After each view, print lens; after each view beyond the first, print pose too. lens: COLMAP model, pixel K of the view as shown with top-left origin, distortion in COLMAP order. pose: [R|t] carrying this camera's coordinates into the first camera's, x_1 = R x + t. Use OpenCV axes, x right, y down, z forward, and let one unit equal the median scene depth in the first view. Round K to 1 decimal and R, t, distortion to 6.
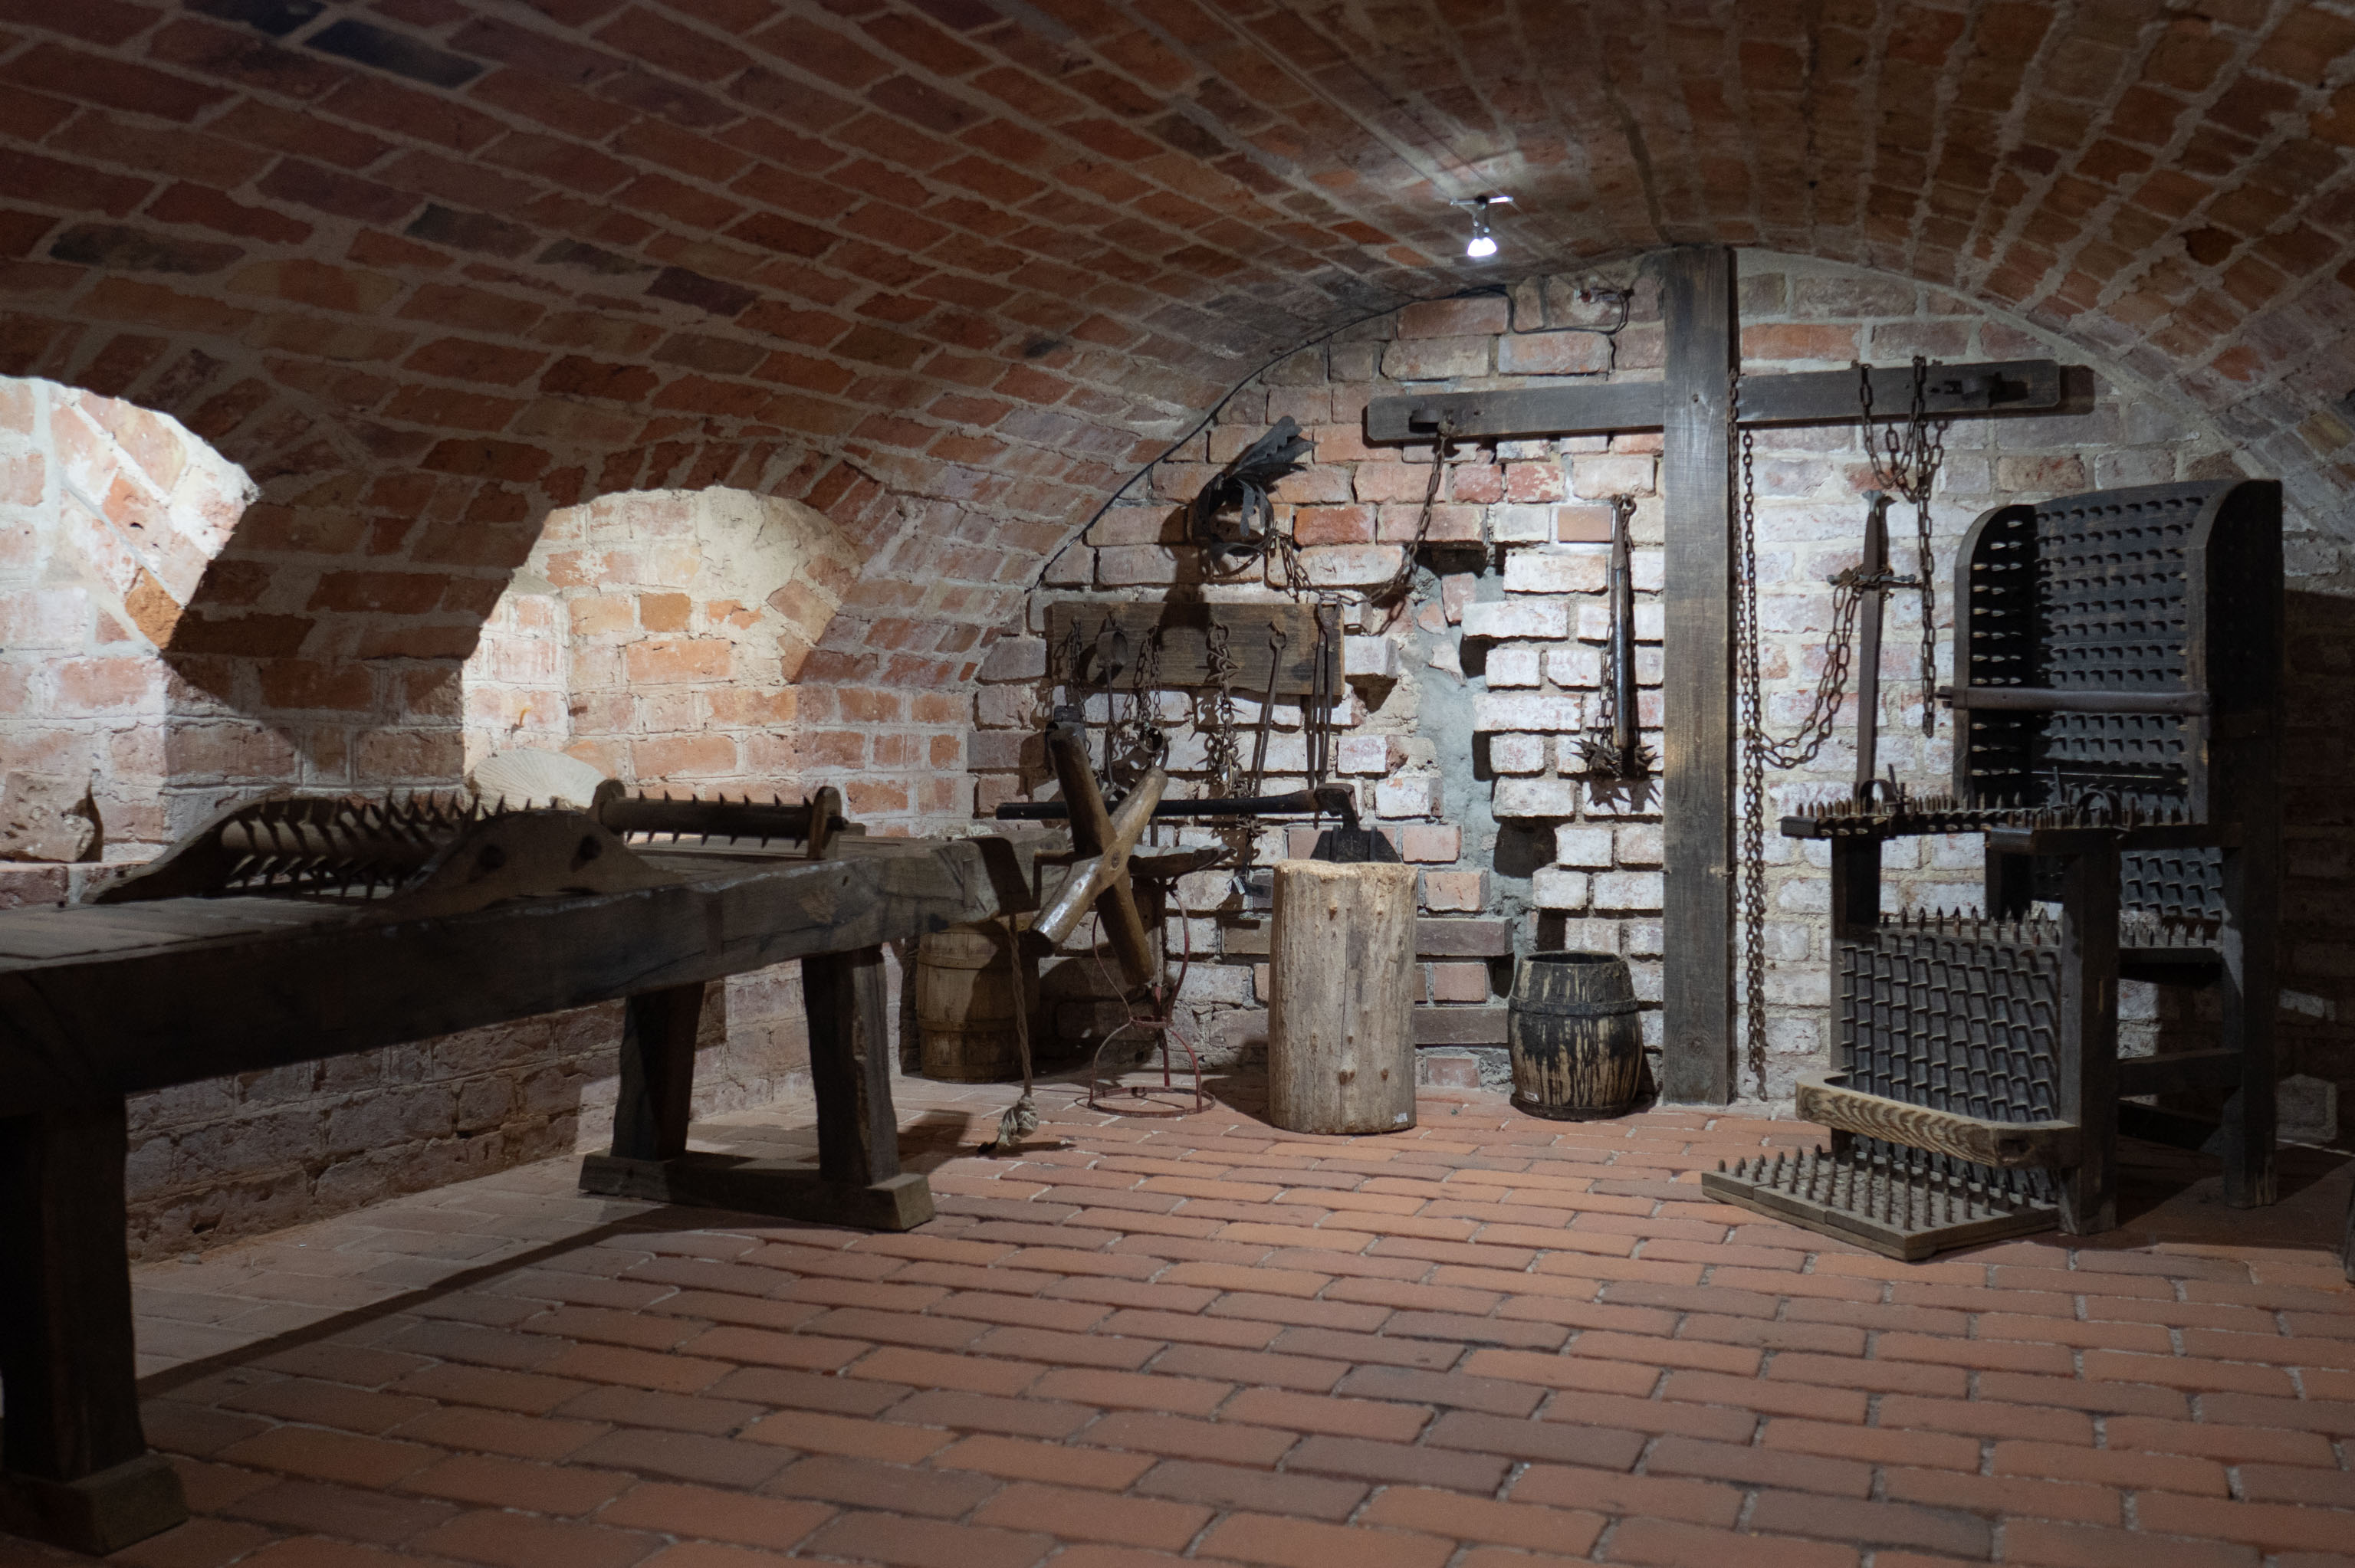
lens RADIAL K [[2015.8, 0, 1177.5], [0, 2015.8, 784.0], [0, 0, 1]] dist [-0.081154, -0.001005]
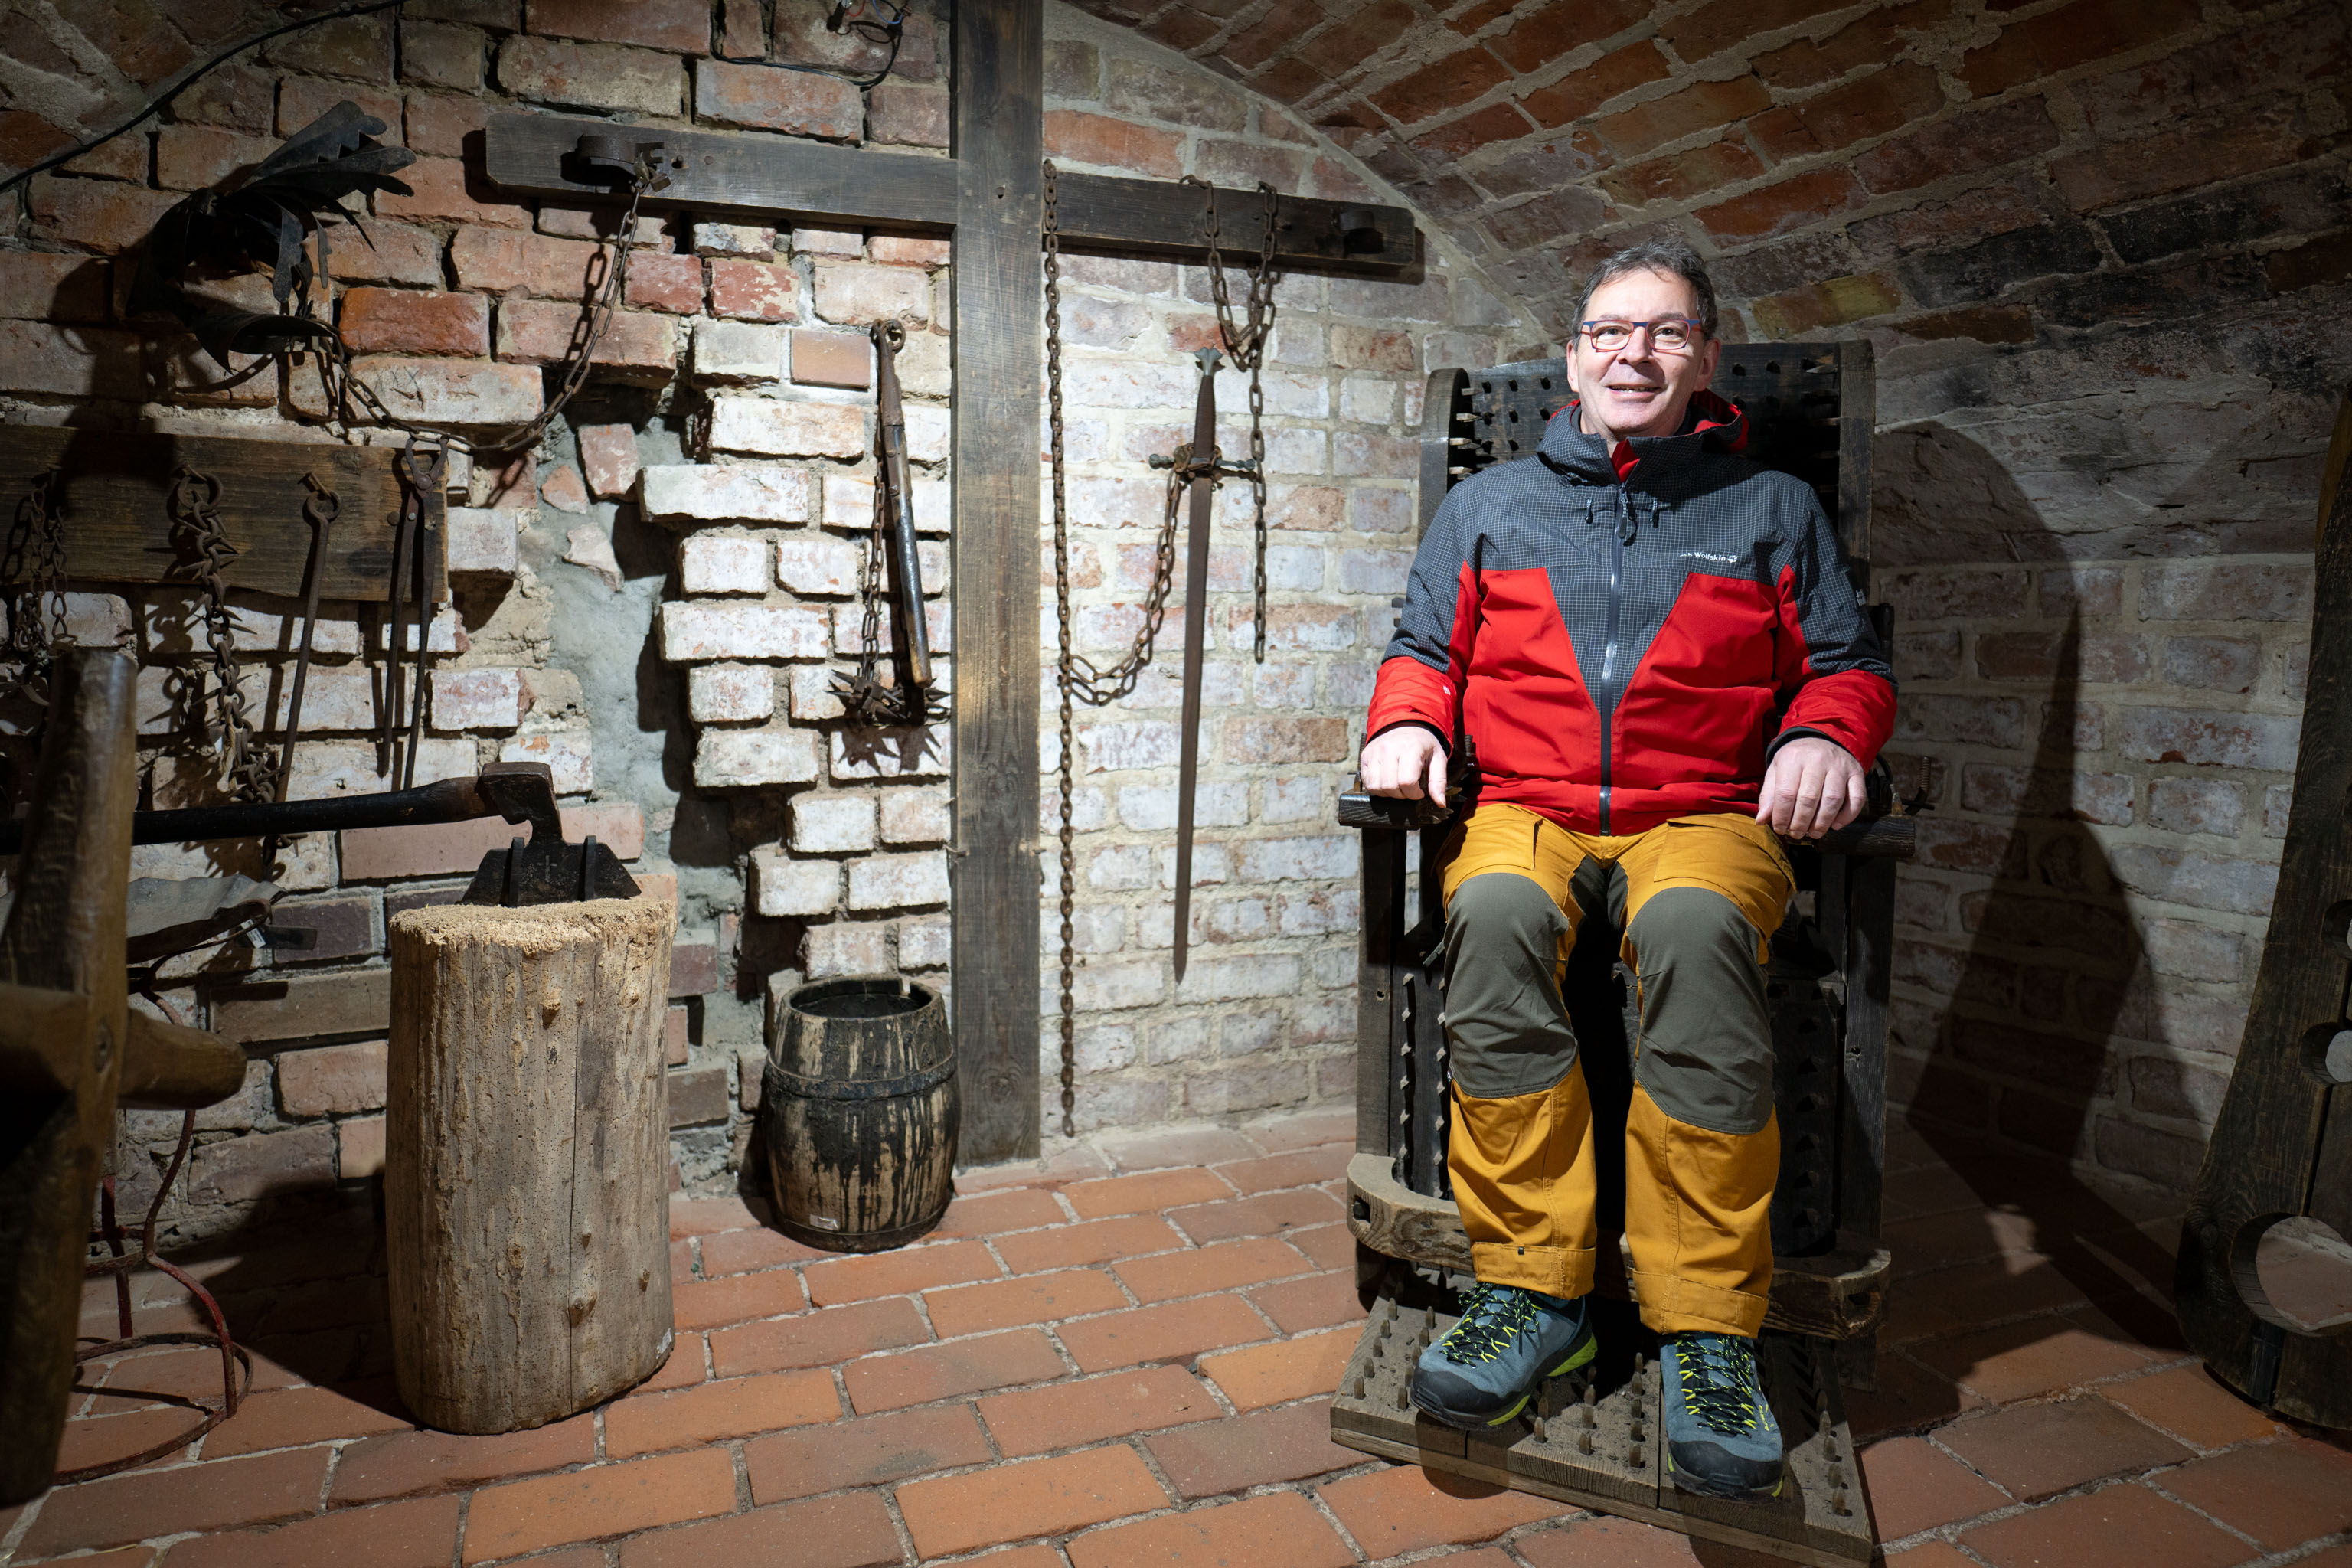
lens RADIAL K [[1503.8, 0, 1175.0], [0, 1503.8, 703.7], [0, 0, 1]] dist [-0.005969, 0.001007]
pose [[0.765451, -0.029832, 0.642802, -0.042838], [0.018675, 0.999534, 0.024149, -0.021300], [-0.643223, -0.006481, 0.765652, 0.526718]]
